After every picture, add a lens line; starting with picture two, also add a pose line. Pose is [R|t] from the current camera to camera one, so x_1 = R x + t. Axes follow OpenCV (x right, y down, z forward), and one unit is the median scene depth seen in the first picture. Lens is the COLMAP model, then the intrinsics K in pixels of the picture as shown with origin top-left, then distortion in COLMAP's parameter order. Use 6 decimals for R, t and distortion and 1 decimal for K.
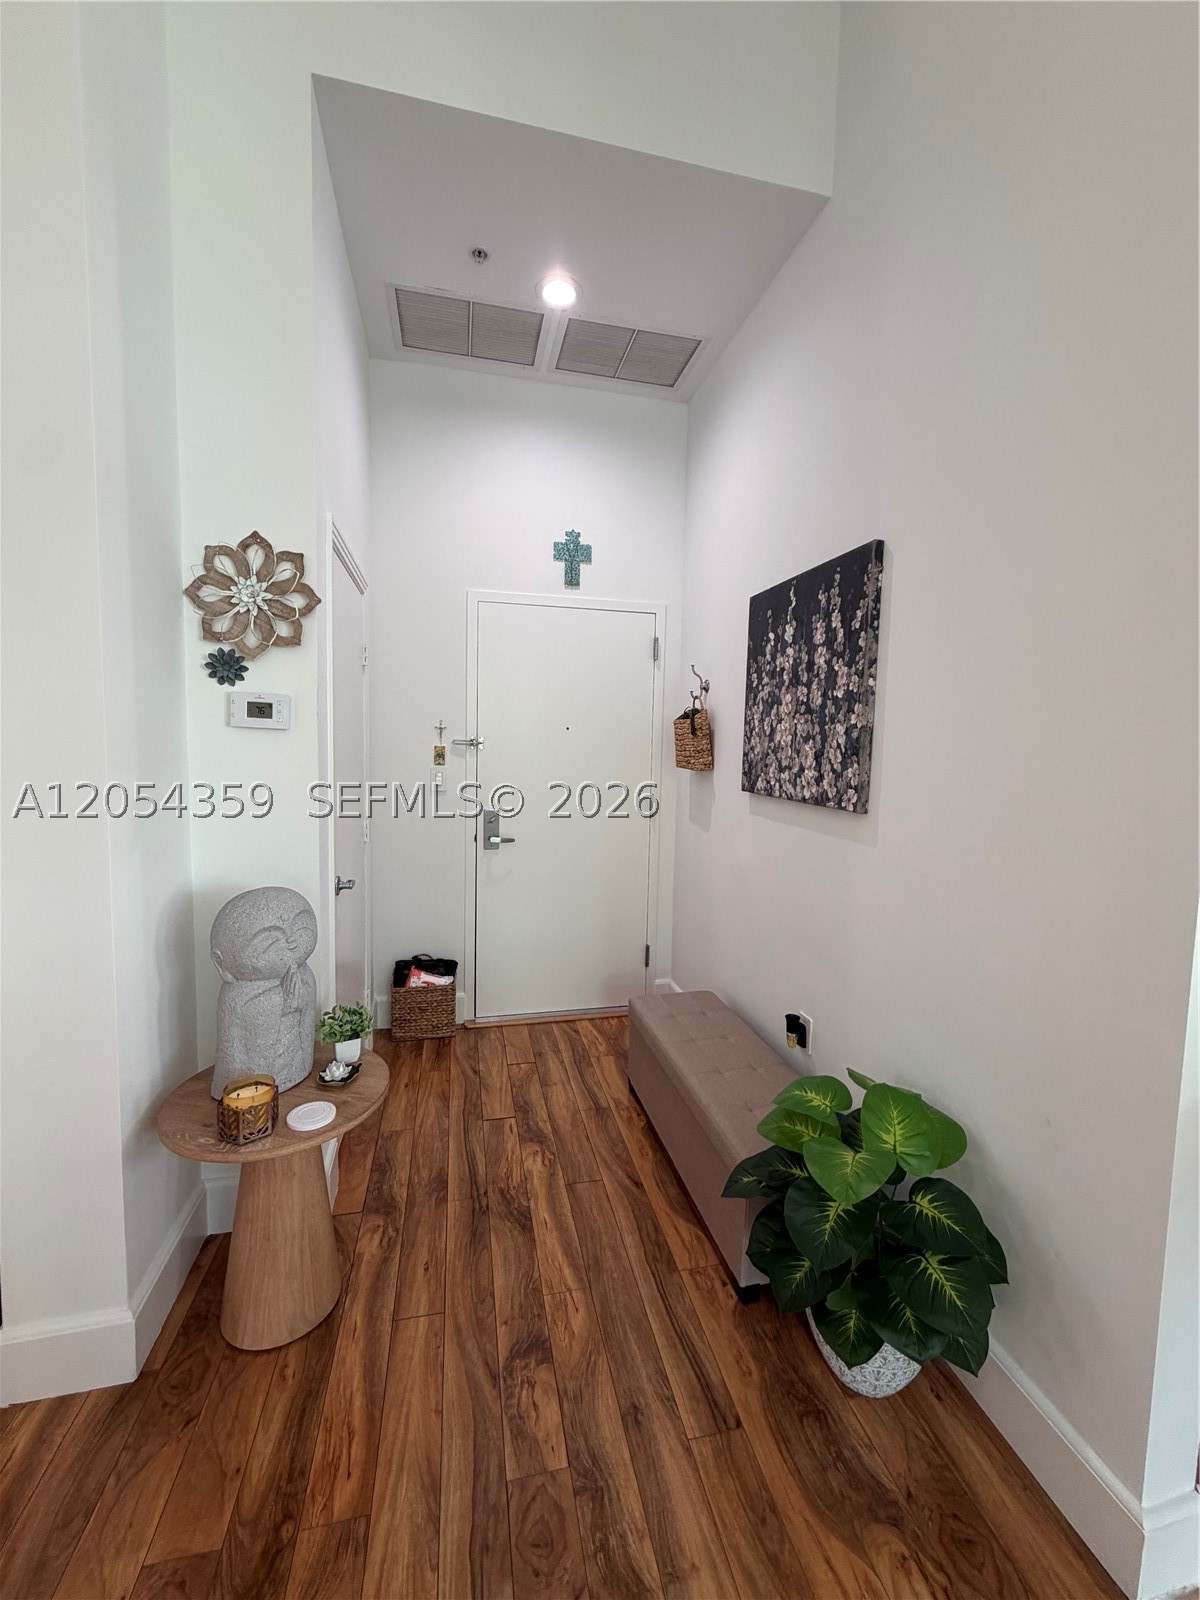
lens RADIAL K [[636.6, 0, 600.7], [0, 636.6, 793.5], [0, 0, 1]] dist [-0.000274, 0.000321]
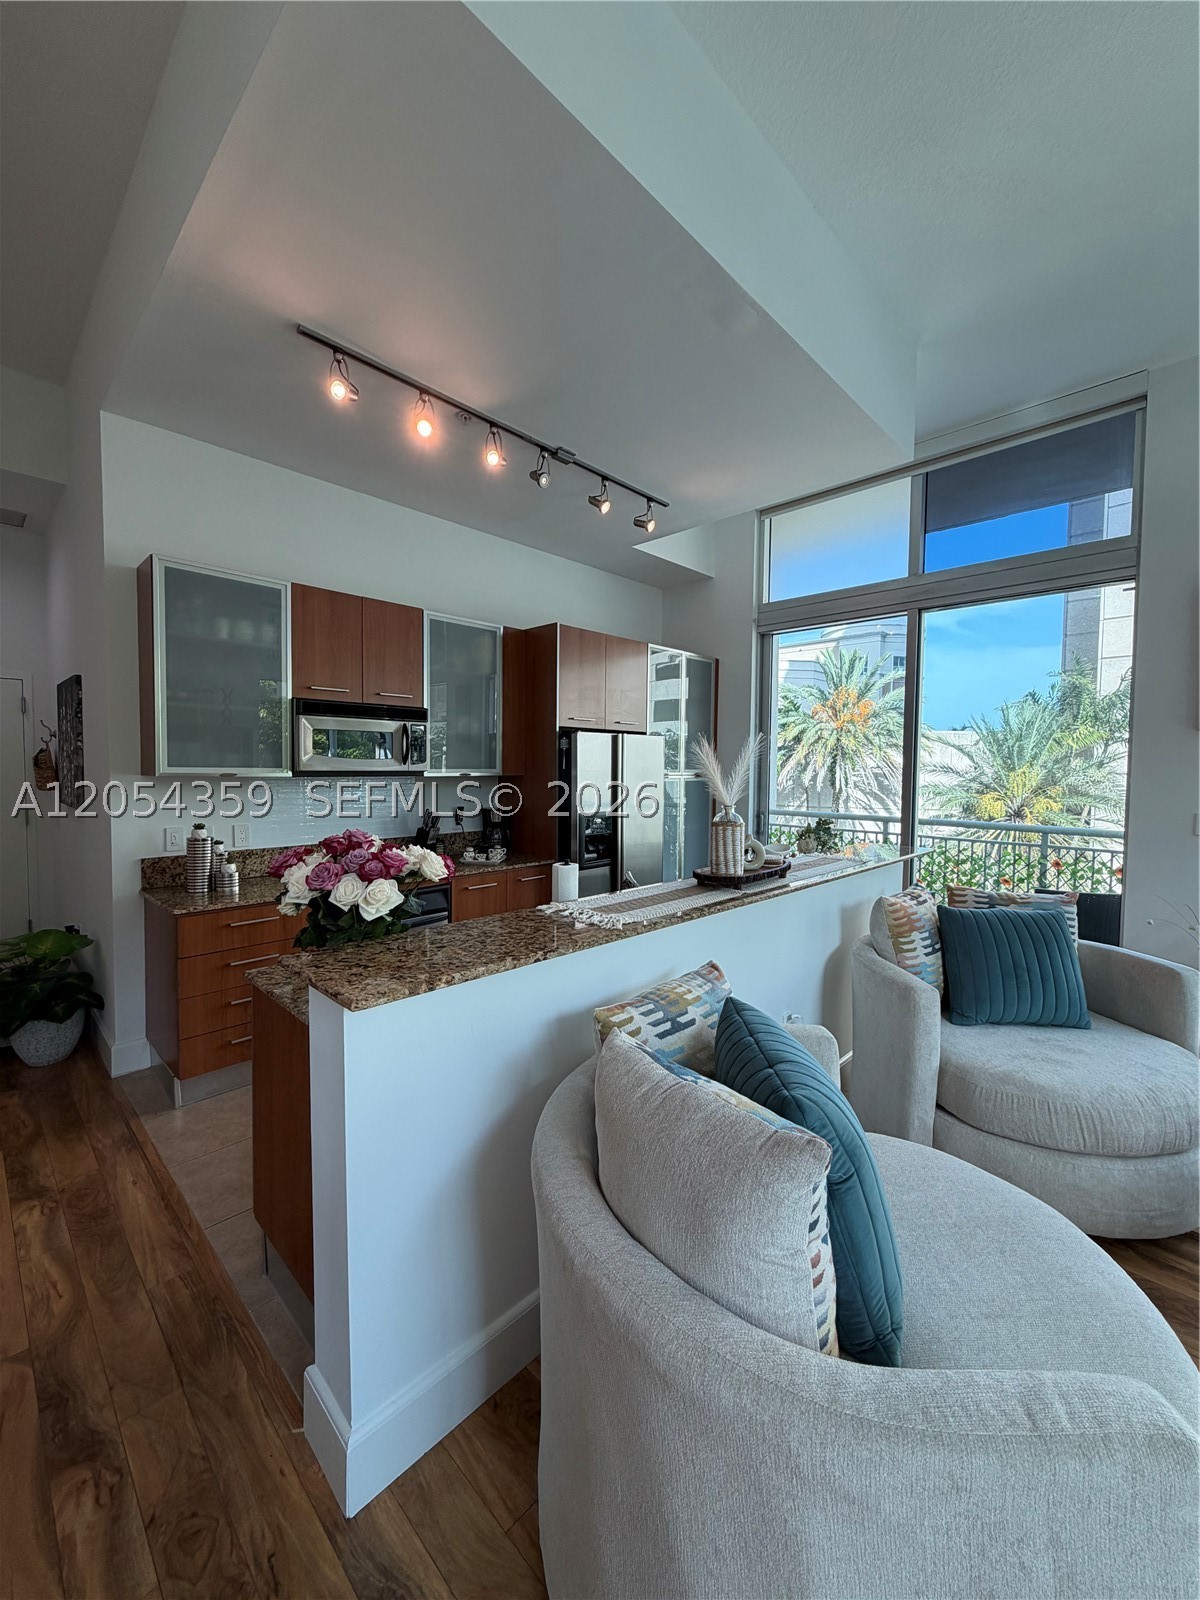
lens RADIAL K [[636.6, 0, 600.7], [0, 636.6, 793.5], [0, 0, 1]] dist [-0.000274, 0.000321]
pose [[0.839531, -0.036828, 0.542062, 0.614549], [0.050079, 0.998698, -0.009708, 0.070880], [-0.540999, 0.035296, 0.840282, -1.350736]]
